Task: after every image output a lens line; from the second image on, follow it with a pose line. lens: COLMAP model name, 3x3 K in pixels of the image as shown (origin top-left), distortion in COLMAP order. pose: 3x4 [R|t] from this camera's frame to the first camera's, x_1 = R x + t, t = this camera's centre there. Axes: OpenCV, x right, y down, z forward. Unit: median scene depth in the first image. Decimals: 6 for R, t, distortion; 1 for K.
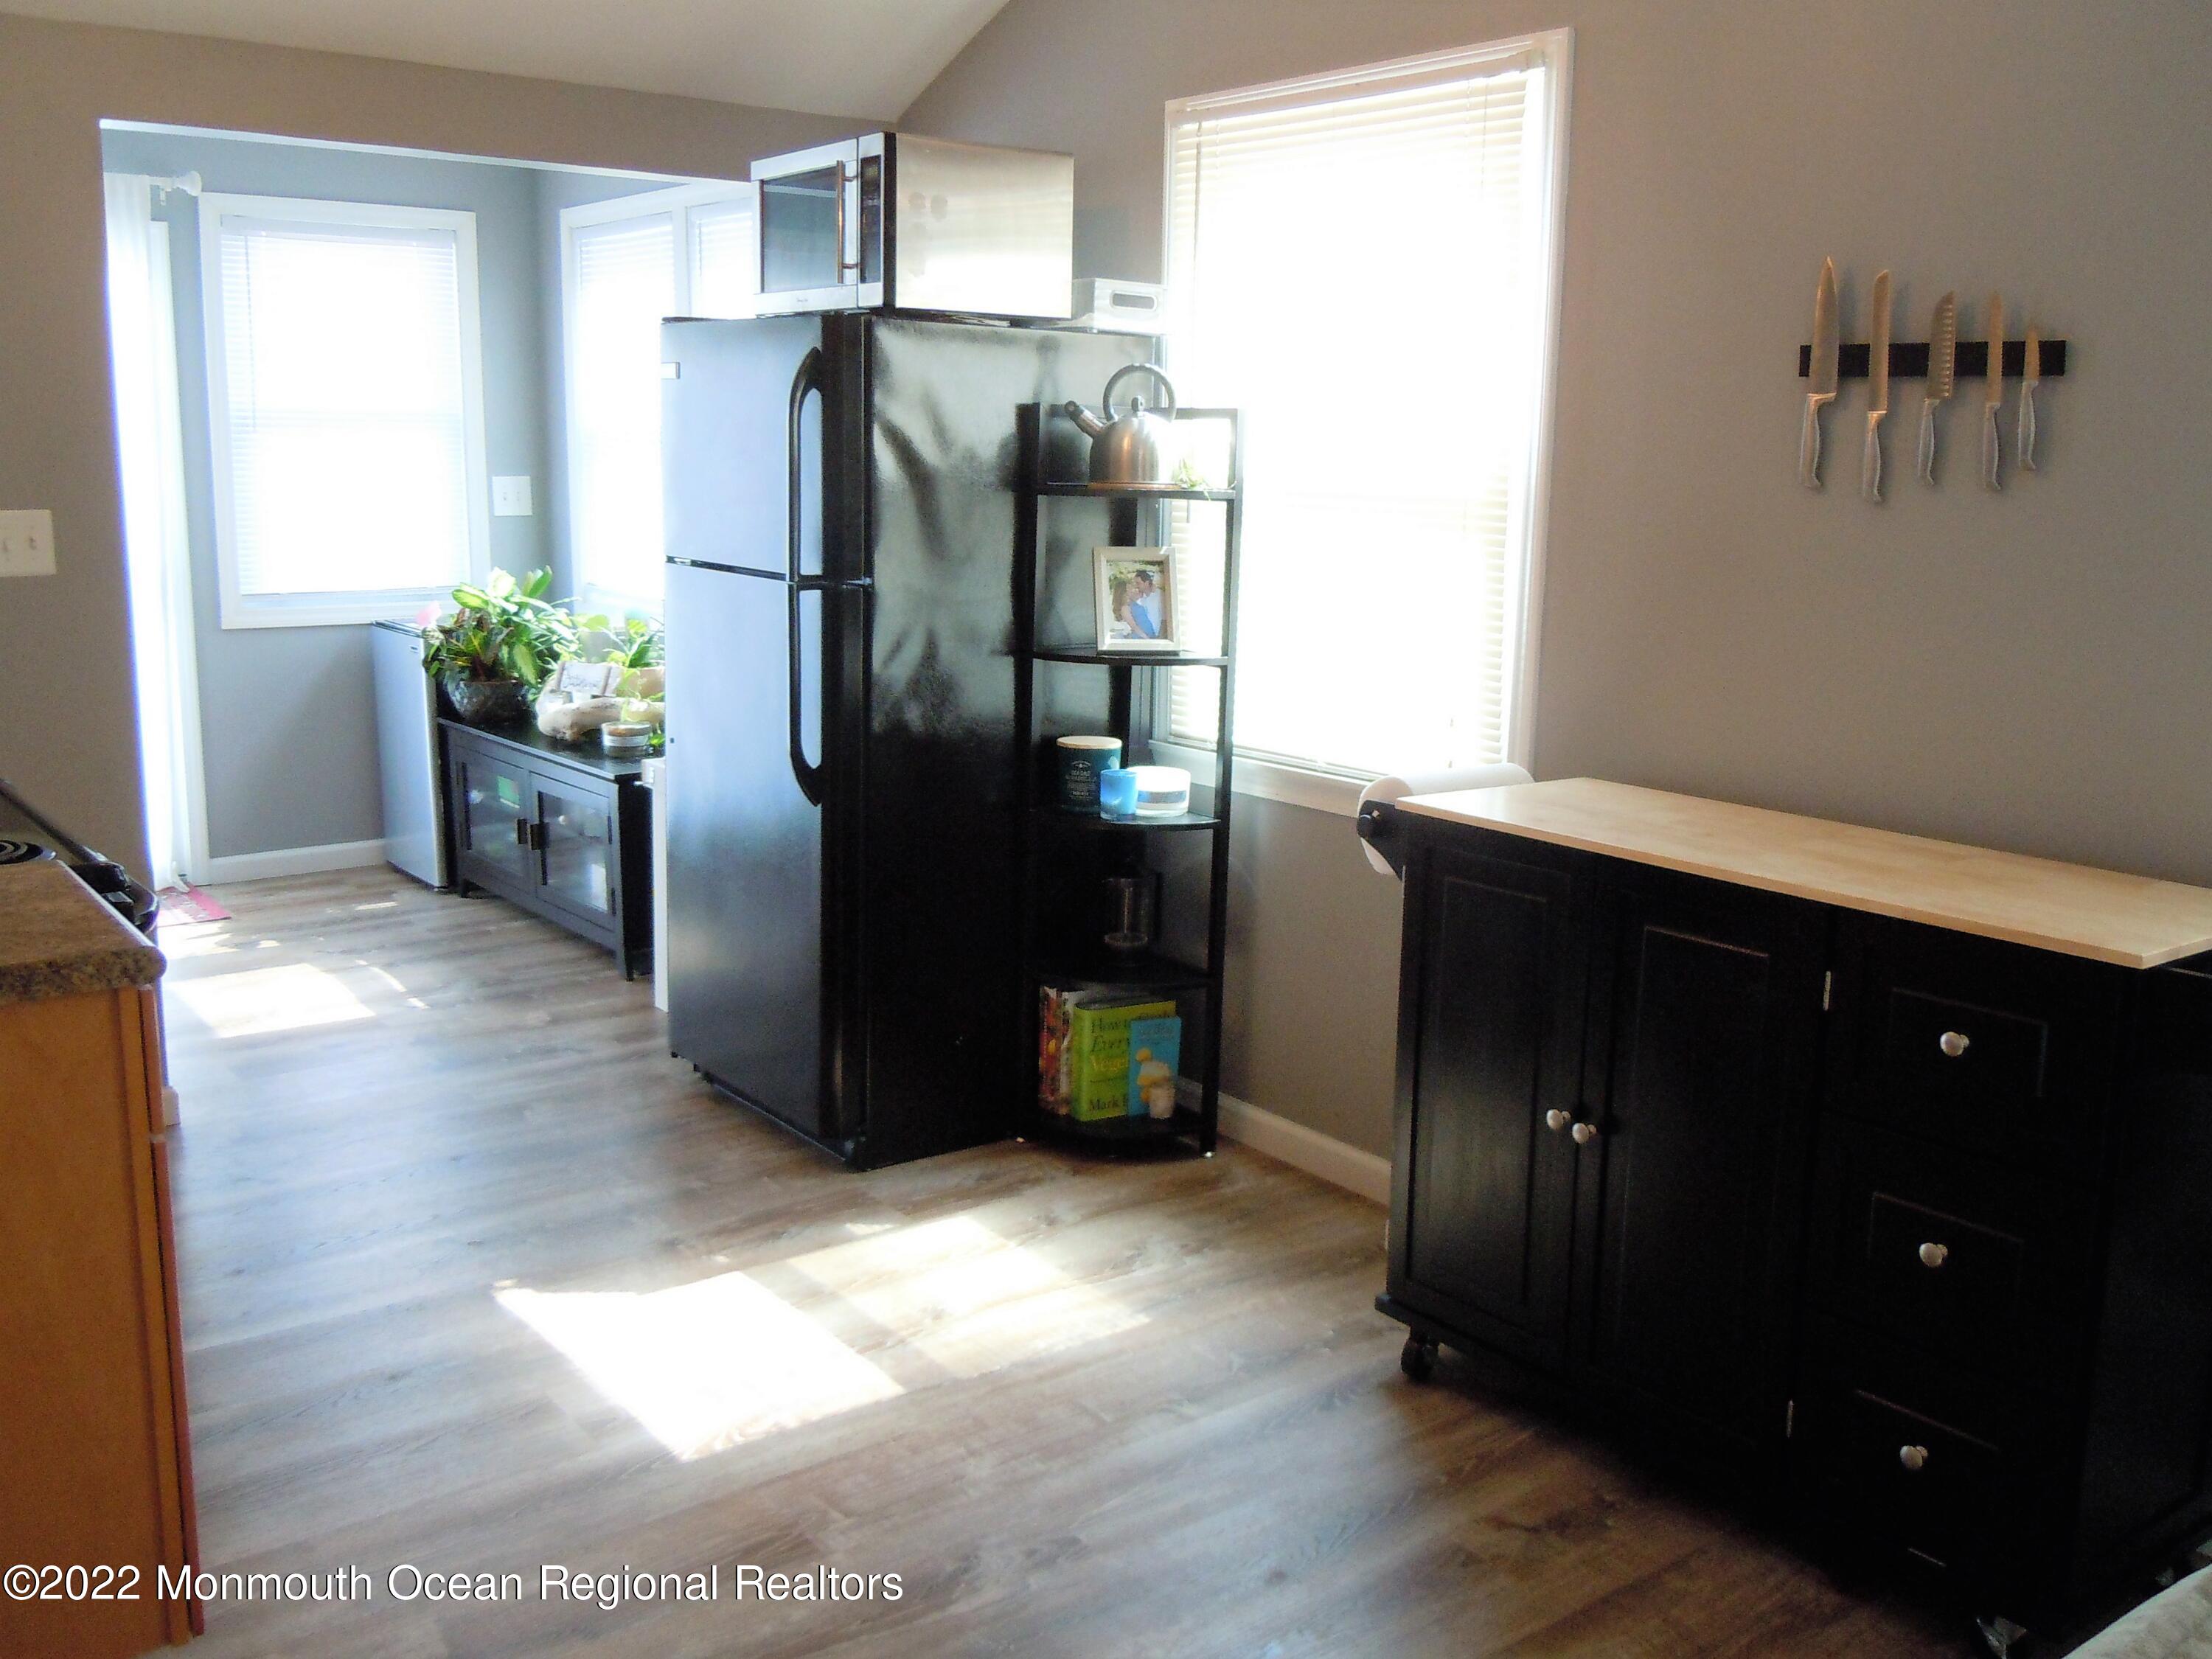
lens RADIAL K [[2026.5, 0, 1106.0], [0, 2026.5, 829.5], [0, 0, 1]] dist [0.097763, -0.183131]
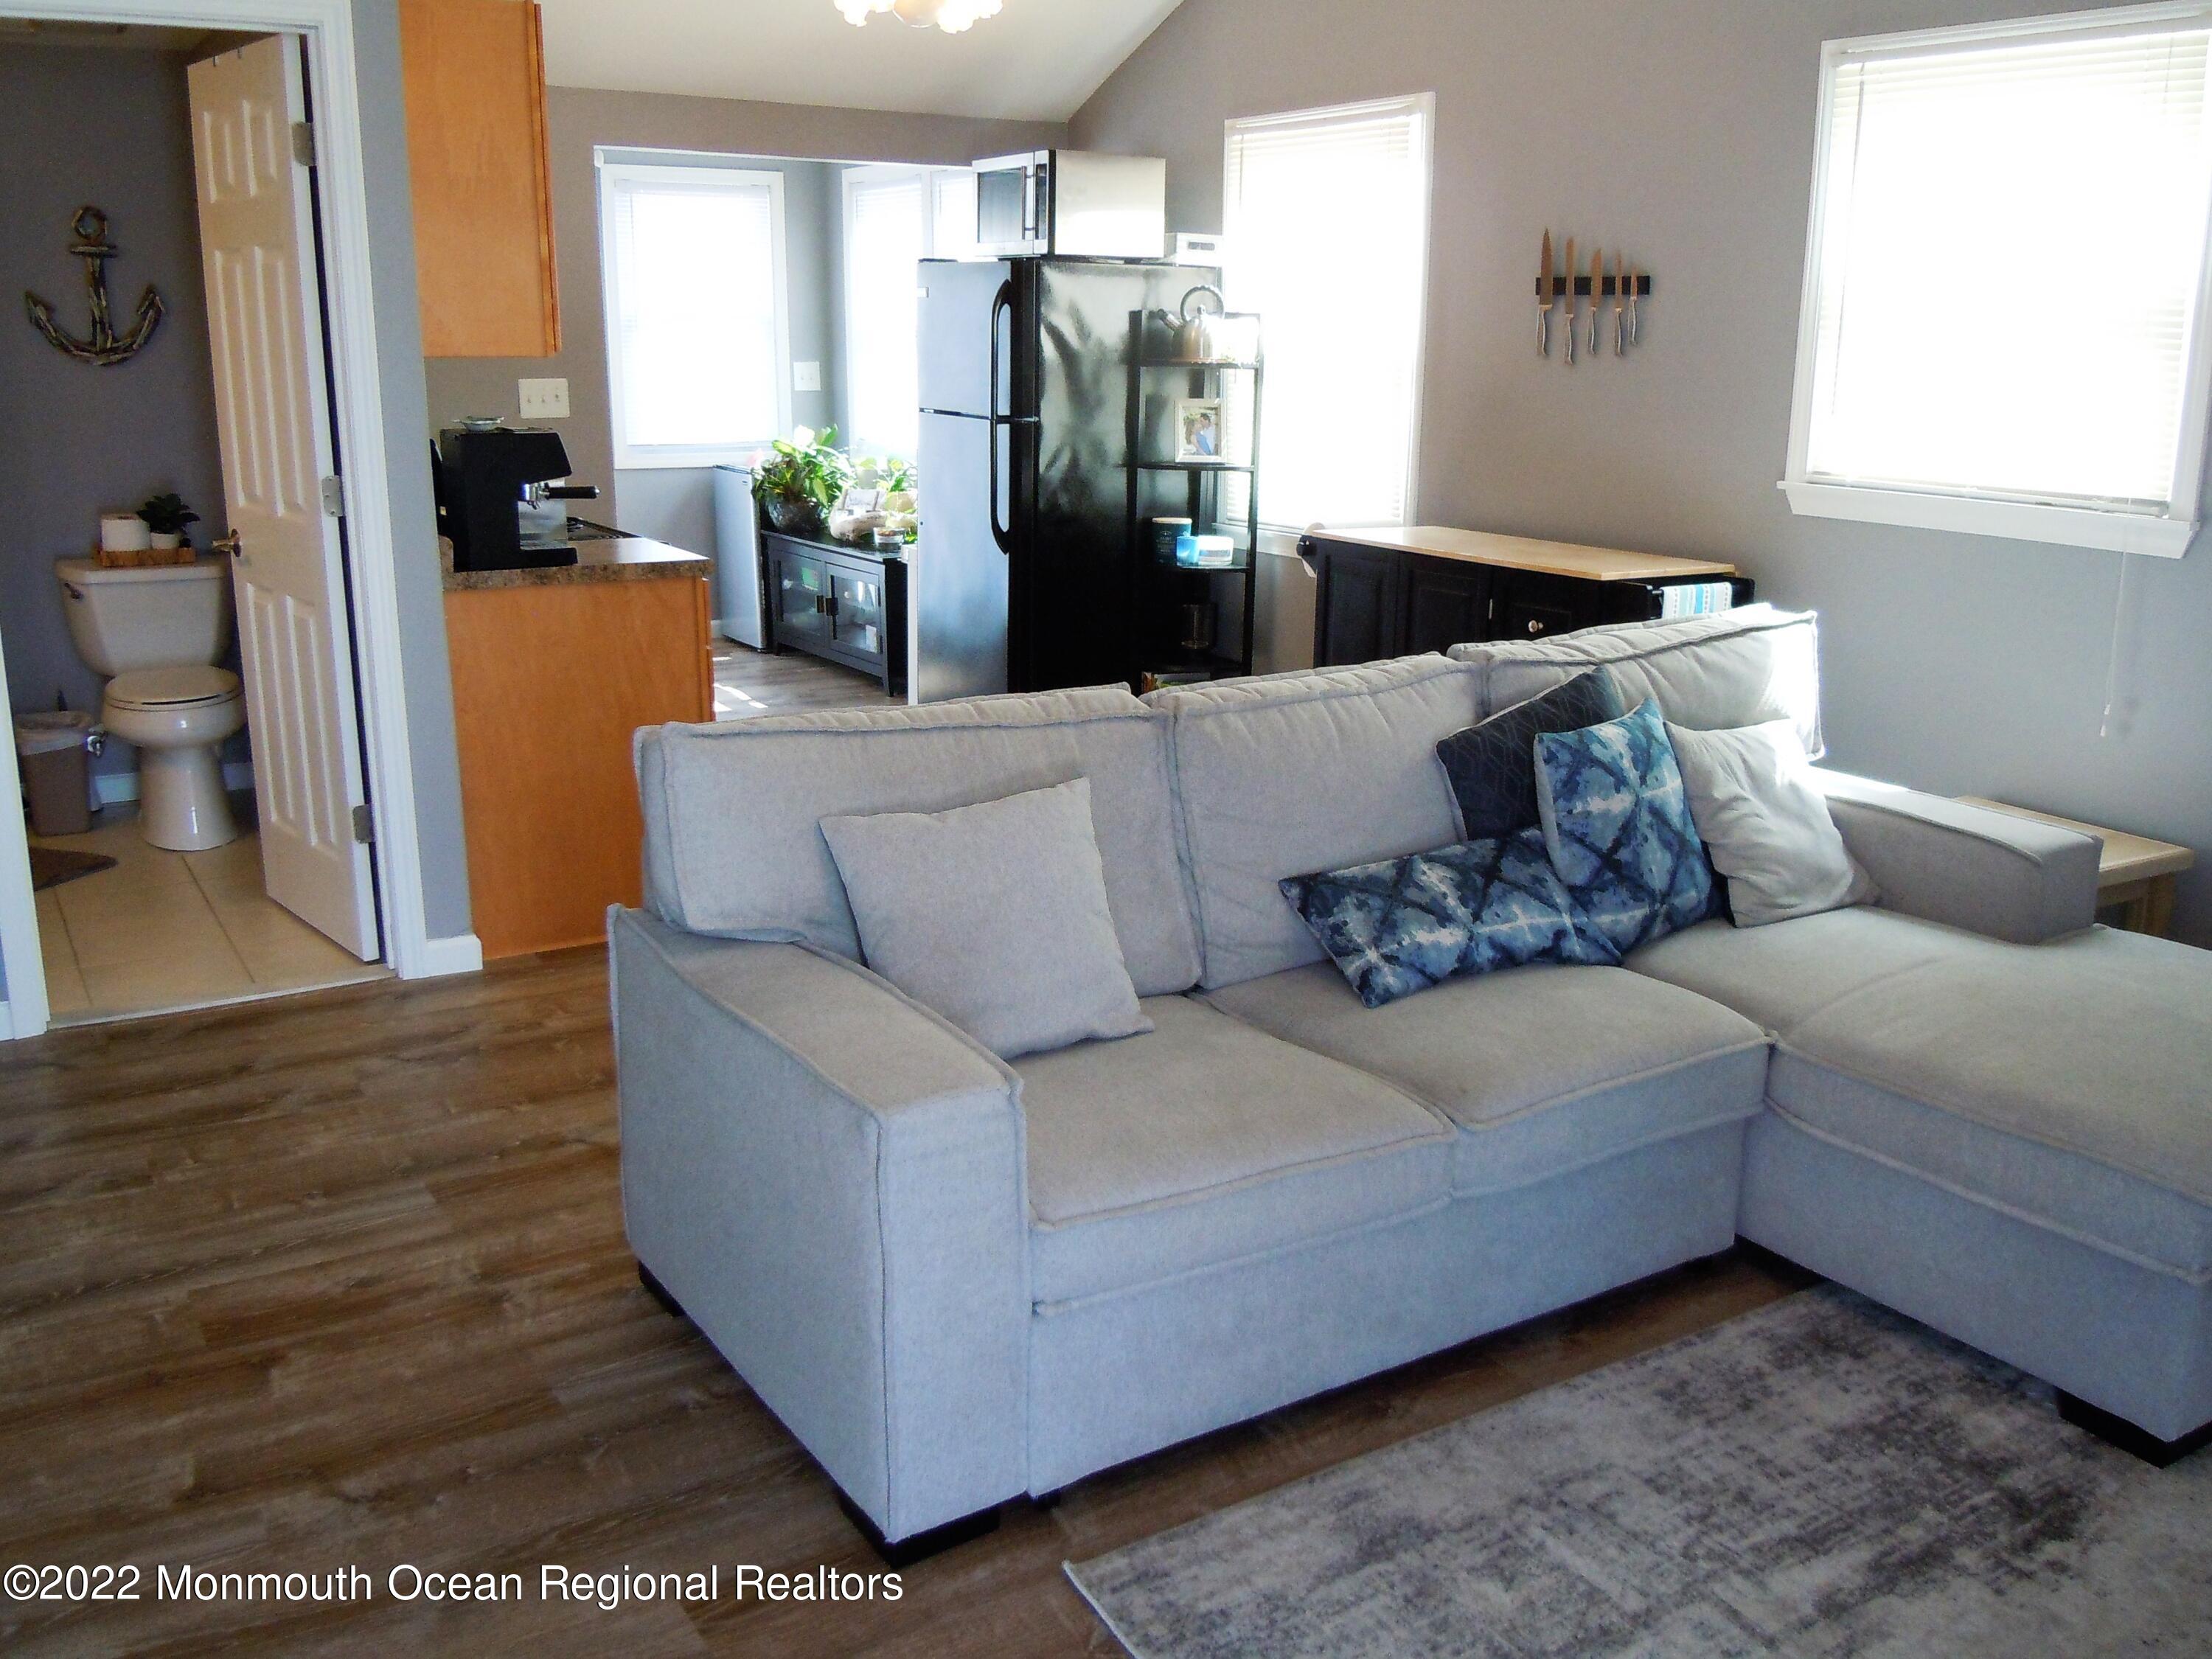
lens RADIAL K [[2026.5, 0, 1106.0], [0, 2026.5, 829.5], [0, 0, 1]] dist [0.097763, -0.183131]
pose [[0.993672, 0.017814, -0.110902, 0.127115], [-0.012048, 0.998551, 0.052449, 0.123026], [0.111676, -0.050780, 0.992446, -0.656148]]
